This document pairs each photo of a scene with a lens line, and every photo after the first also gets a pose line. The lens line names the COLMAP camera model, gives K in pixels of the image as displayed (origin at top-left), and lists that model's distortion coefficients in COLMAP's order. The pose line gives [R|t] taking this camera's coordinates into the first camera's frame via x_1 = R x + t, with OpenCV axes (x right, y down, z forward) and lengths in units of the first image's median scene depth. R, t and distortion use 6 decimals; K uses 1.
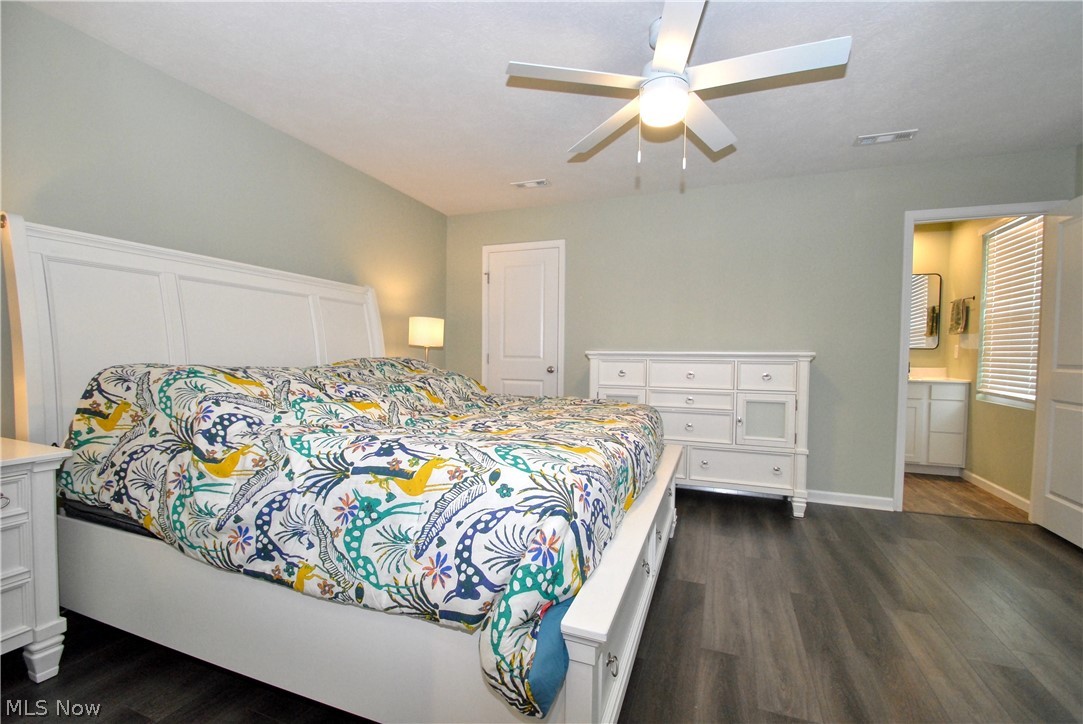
lens RADIAL K [[482.6, 0, 537.4], [0, 482.6, 366.5], [0, 0, 1]] dist [0.011277, -0.019010]
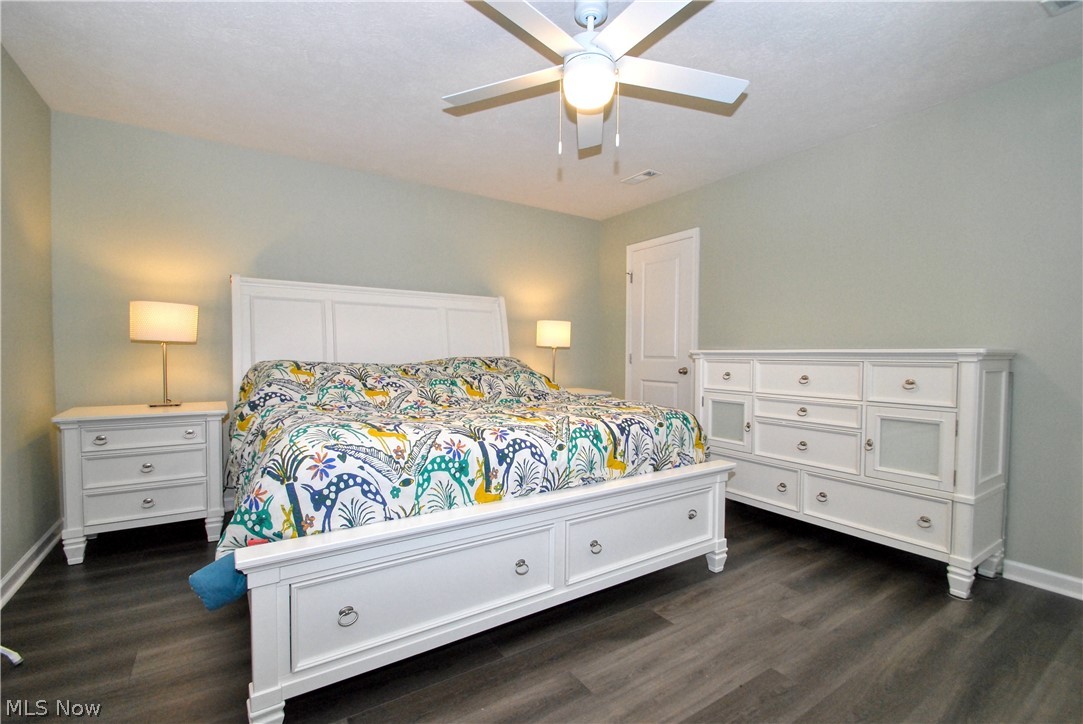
lens RADIAL K [[482.6, 0, 537.4], [0, 482.6, 366.5], [0, 0, 1]] dist [0.011277, -0.019010]
pose [[0.808897, 0.011734, -0.587833, 0.453808], [-0.013581, 0.999907, 0.001270, 0.001088], [0.587793, 0.006956, 0.808982, 0.119628]]
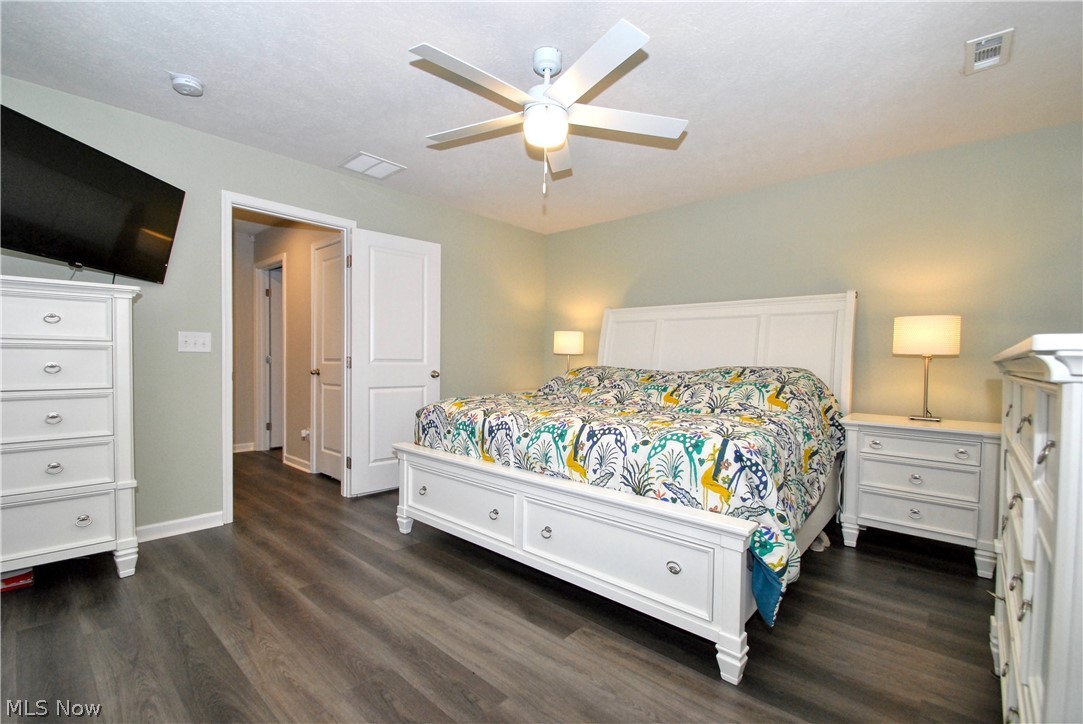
lens RADIAL K [[474.4, 0, 526.9], [0, 474.4, 367.8], [0, 0, 1]] dist [-0.002002, -0.000829]
pose [[-0.376140, -0.001150, -0.926562, 0.780054], [-0.041547, 0.999014, 0.015626, -0.011439], [0.925631, 0.044373, -0.375817, 0.858869]]
